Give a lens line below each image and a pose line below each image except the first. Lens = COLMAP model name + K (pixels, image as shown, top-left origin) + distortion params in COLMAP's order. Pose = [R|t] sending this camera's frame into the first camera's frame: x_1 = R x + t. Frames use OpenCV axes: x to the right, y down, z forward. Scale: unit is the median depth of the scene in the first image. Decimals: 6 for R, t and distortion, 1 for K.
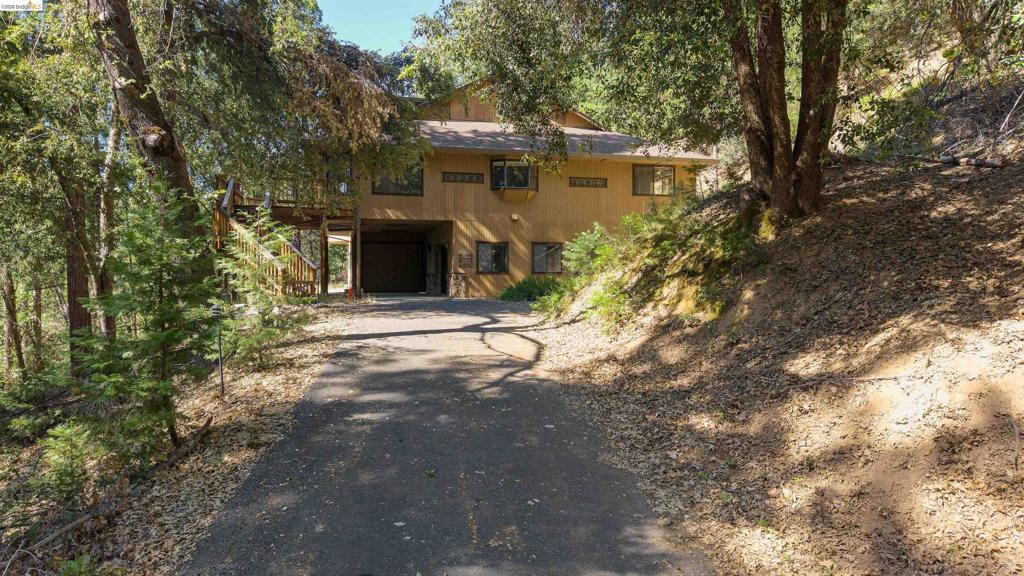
lens RADIAL K [[696.2, 0, 511.8], [0, 696.2, 287.3], [0, 0, 1]] dist [0.045596, -0.019456]
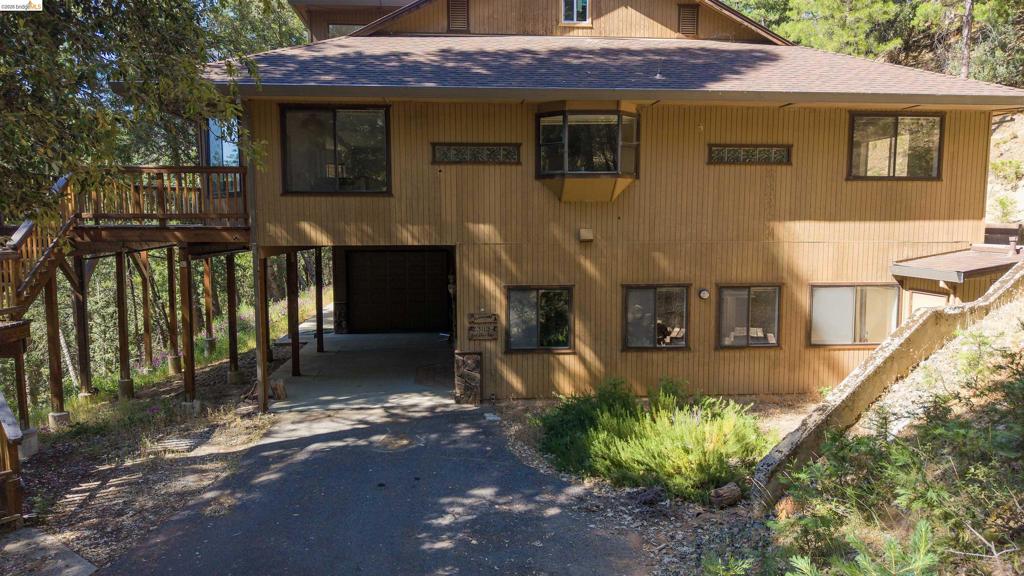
lens RADIAL K [[696.2, 0, 513.4], [0, 696.2, 290.6], [0, 0, 1]] dist [0.045596, -0.019456]
pose [[0.984919, 0.017969, -0.172078, 0.037921], [-0.001320, 0.995343, 0.096386, -0.109227], [0.173008, -0.094705, 0.980357, 0.525110]]
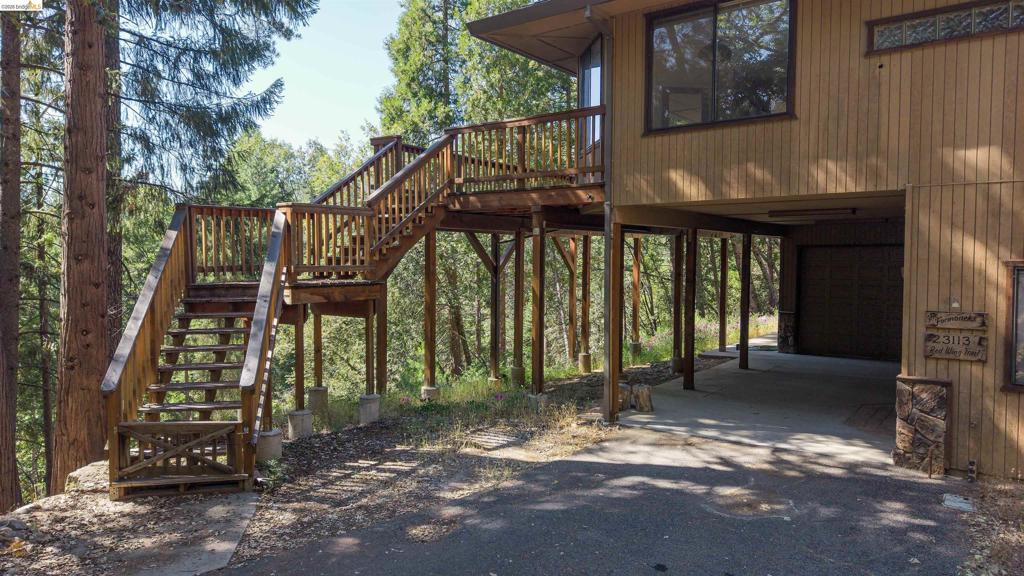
lens RADIAL K [[696.2, 0, 514.2], [0, 696.2, 288.0], [0, 0, 1]] dist [0.045596, -0.019456]
pose [[0.617891, 0.039882, -0.785251, 0.041997], [-0.007599, 0.998969, 0.044757, -0.067034], [0.786227, -0.021688, 0.617557, 0.692000]]
